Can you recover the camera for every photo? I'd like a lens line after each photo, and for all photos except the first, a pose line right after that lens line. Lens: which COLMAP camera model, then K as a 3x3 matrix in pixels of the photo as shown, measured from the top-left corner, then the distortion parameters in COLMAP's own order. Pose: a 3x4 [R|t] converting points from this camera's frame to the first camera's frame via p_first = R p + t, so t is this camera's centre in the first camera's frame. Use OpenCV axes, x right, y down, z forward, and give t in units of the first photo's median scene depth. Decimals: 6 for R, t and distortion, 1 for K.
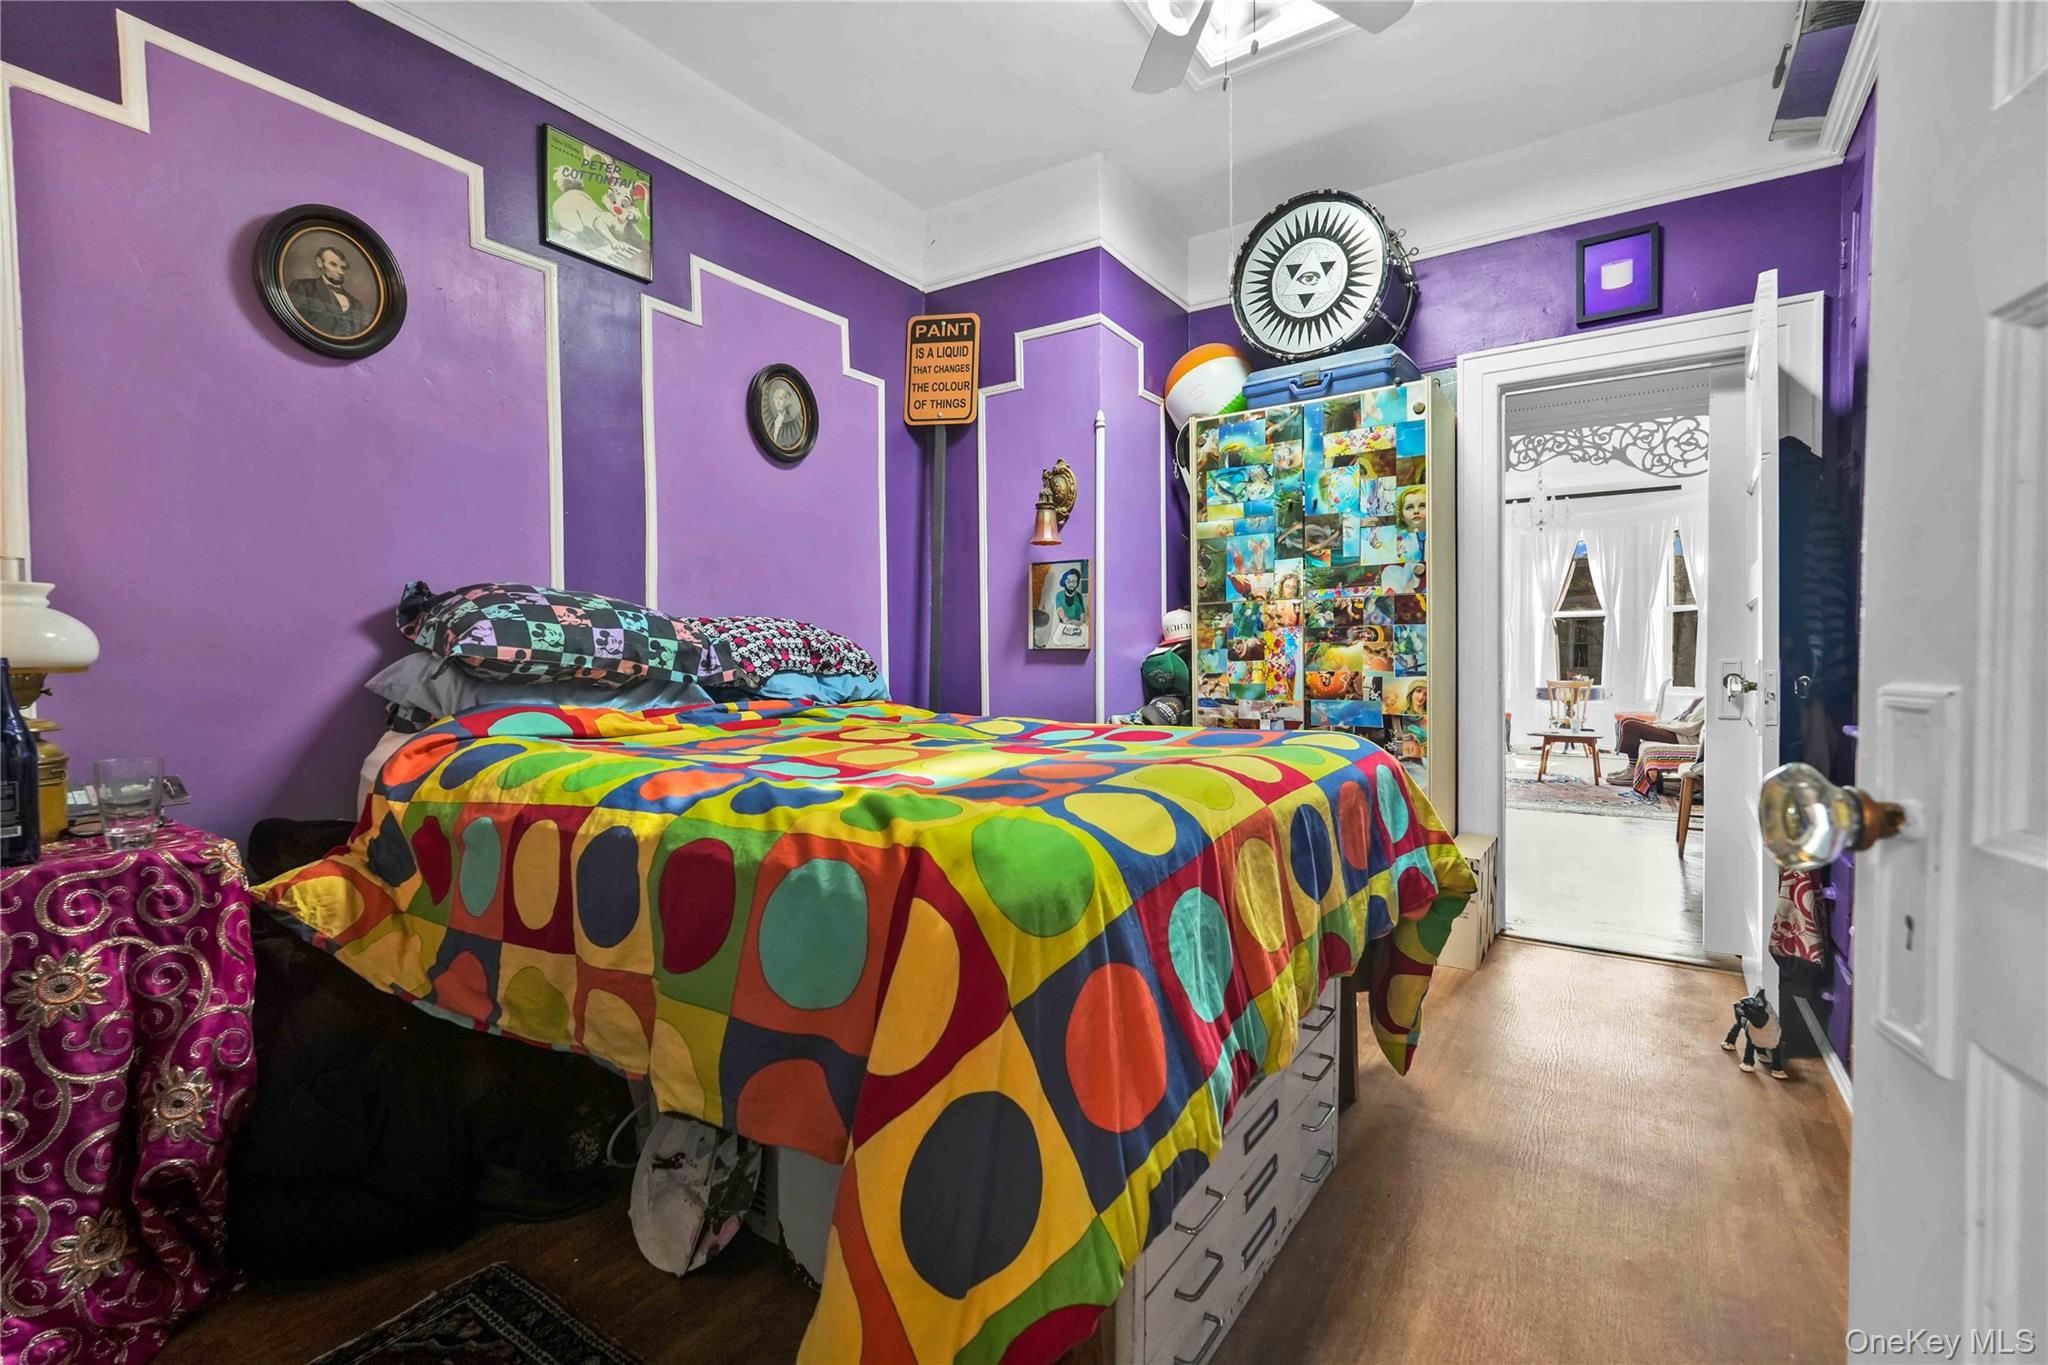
lens RADIAL K [[915.7, 0, 1009.0], [0, 915.7, 688.5], [0, 0, 1]] dist [-0.017693, 0.008135]
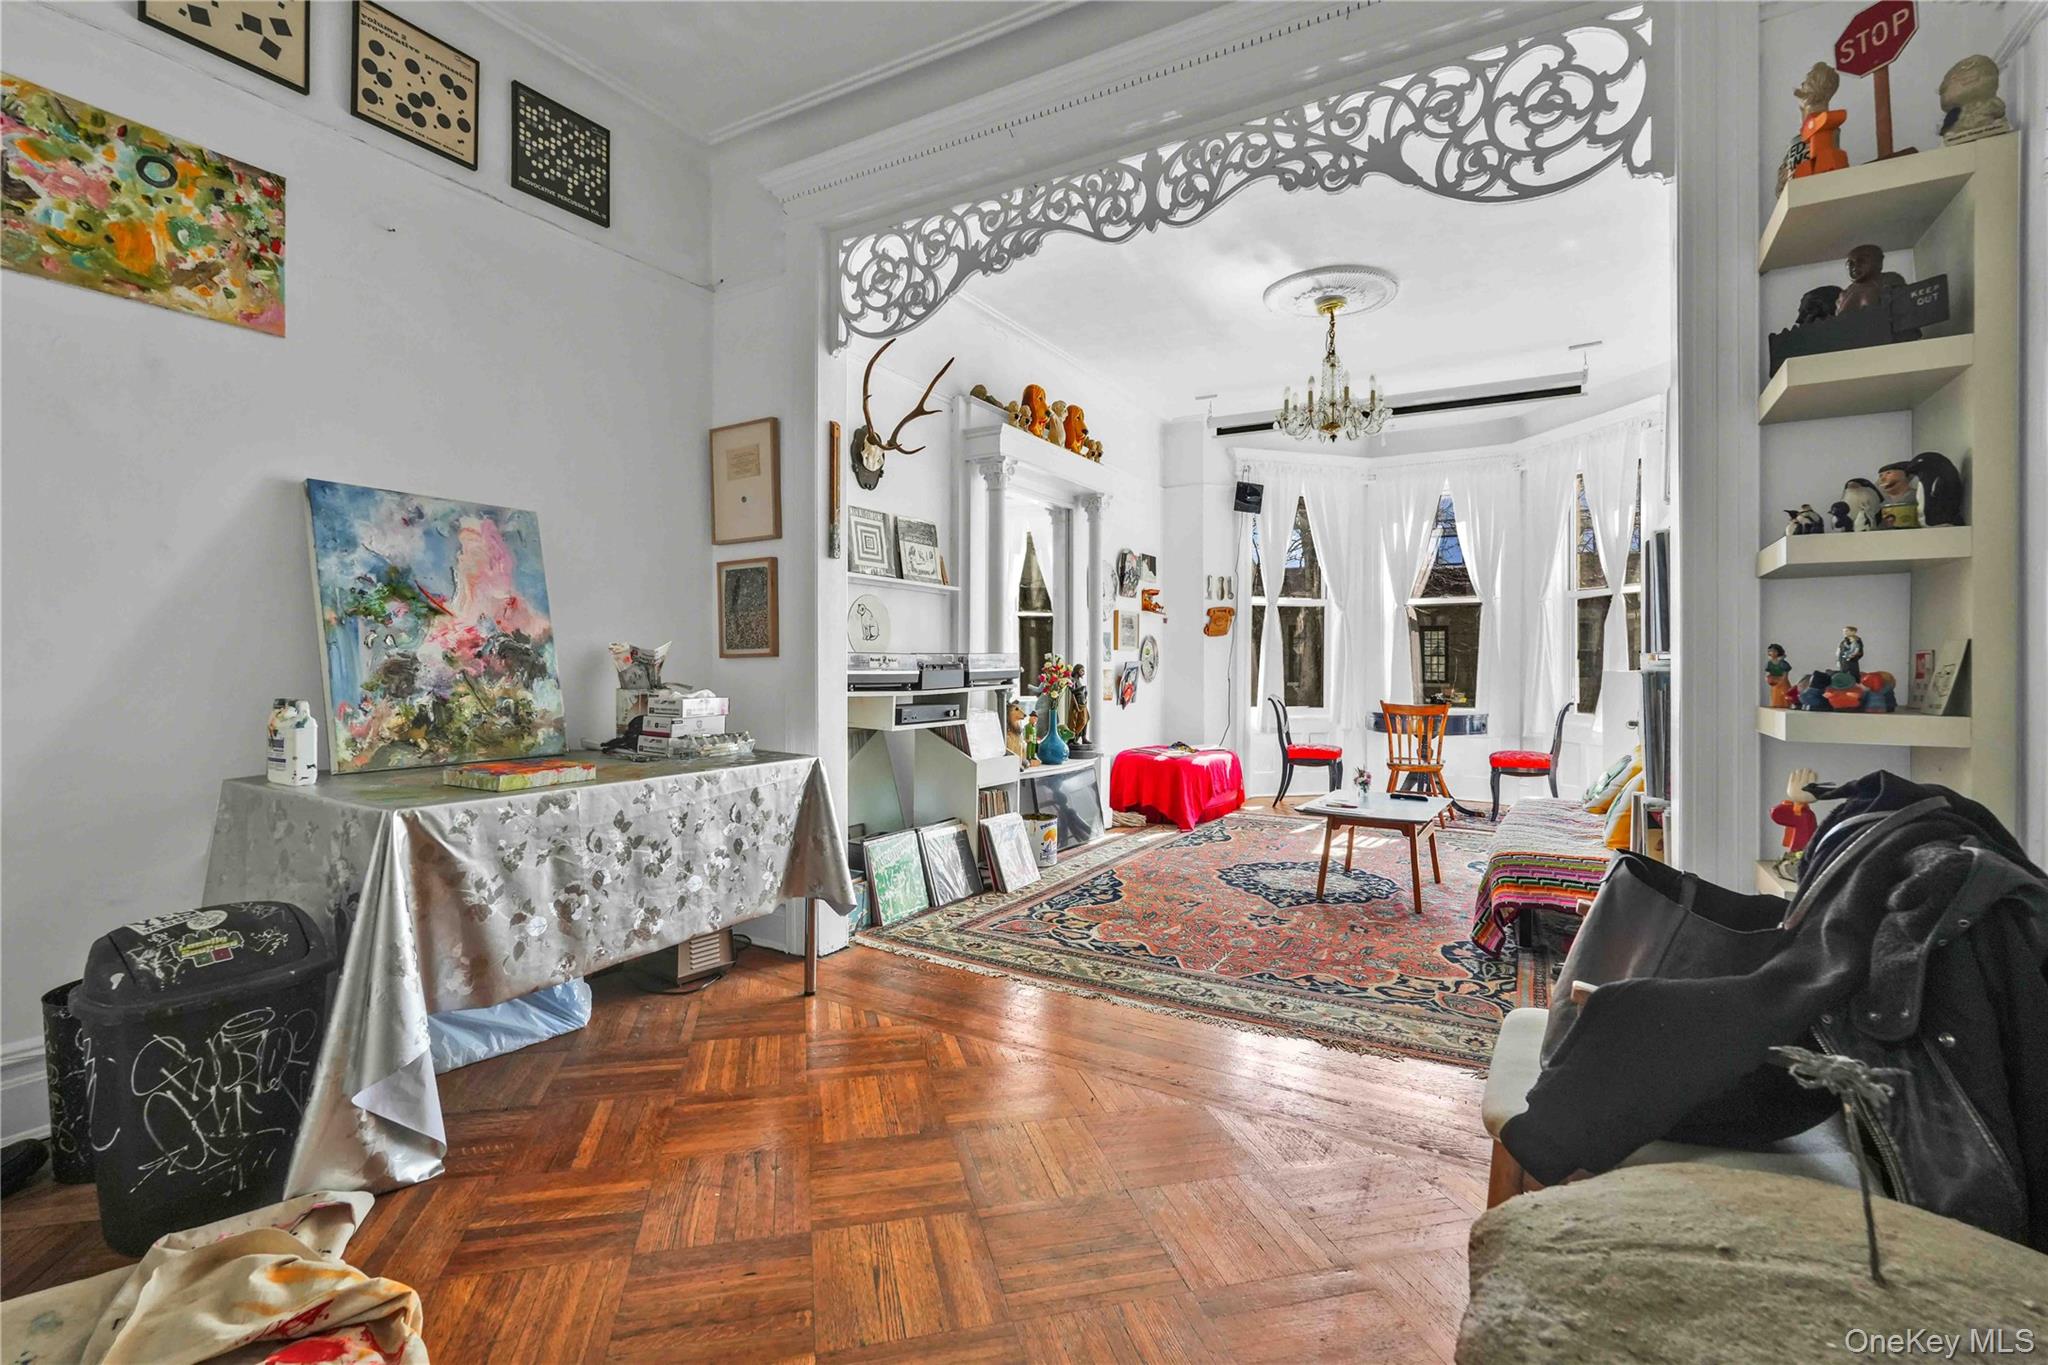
lens RADIAL K [[915.7, 0, 1022.7], [0, 915.7, 676.4], [0, 0, 1]] dist [-0.017693, 0.008135]
pose [[0.998301, 0.007304, 0.057809, 0.488319], [-0.006066, 0.999749, -0.021556, -0.020177], [-0.057952, 0.021168, 0.998095, 0.612268]]
